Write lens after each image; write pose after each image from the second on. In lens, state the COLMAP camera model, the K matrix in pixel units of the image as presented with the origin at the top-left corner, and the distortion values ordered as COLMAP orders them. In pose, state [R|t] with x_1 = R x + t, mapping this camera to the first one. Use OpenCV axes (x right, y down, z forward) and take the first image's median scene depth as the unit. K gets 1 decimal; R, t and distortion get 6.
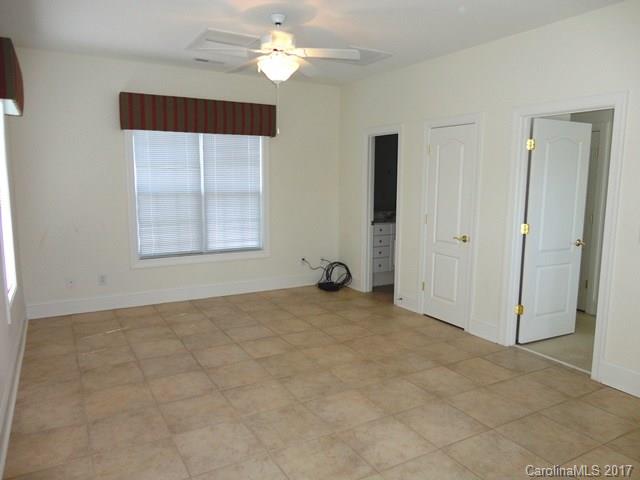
lens RADIAL K [[466.1, 0, 320.0], [0, 466.1, 240.0], [0, 0, 1]] dist [-0.008444, -0.001414]
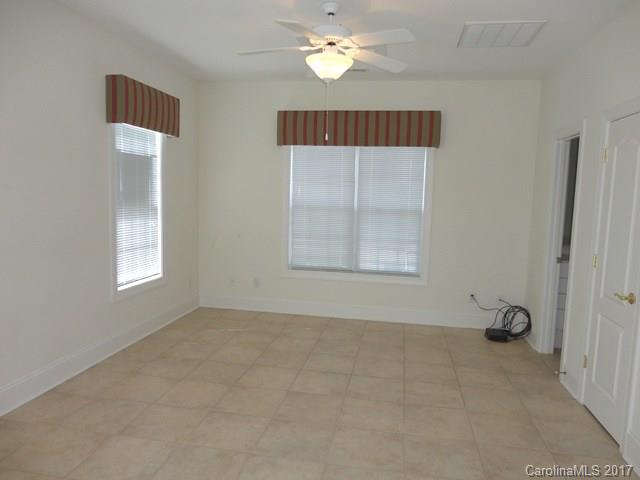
lens RADIAL K [[466.1, 0, 320.0], [0, 466.1, 240.0], [0, 0, 1]] dist [-0.008444, -0.001414]
pose [[0.768038, 0.083586, -0.634927, 0.311533], [-0.112198, 0.993674, -0.004906, -0.024711], [0.630500, 0.075005, 0.772557, 0.223726]]
